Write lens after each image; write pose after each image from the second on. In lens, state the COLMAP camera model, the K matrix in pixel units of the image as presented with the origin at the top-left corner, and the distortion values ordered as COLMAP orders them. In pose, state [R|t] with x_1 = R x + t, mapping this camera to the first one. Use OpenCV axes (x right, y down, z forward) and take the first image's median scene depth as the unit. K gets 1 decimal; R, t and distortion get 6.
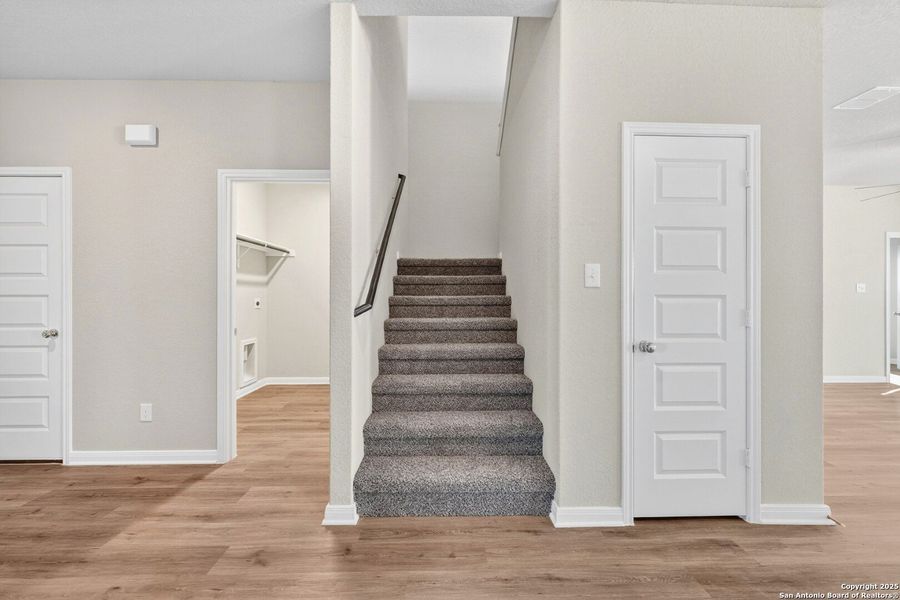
lens RADIAL K [[359.6, 0, 451.5], [0, 359.6, 297.6], [0, 0, 1]] dist [-0.000954, 0.000061]
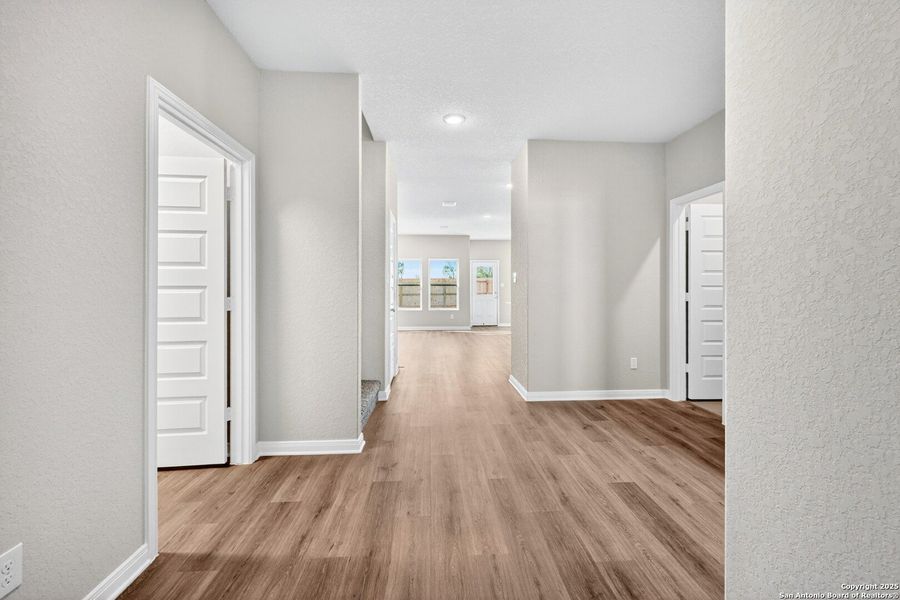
lens RADIAL K [[359.6, 0, 451.5], [0, 359.6, 297.6], [0, 0, 1]] dist [-0.000954, 0.000061]
pose [[-0.067322, -0.002480, 0.997728, -1.616328], [0.002182, 0.999994, 0.002632, 0.020422], [-0.997729, 0.002354, -0.067316, 0.671368]]
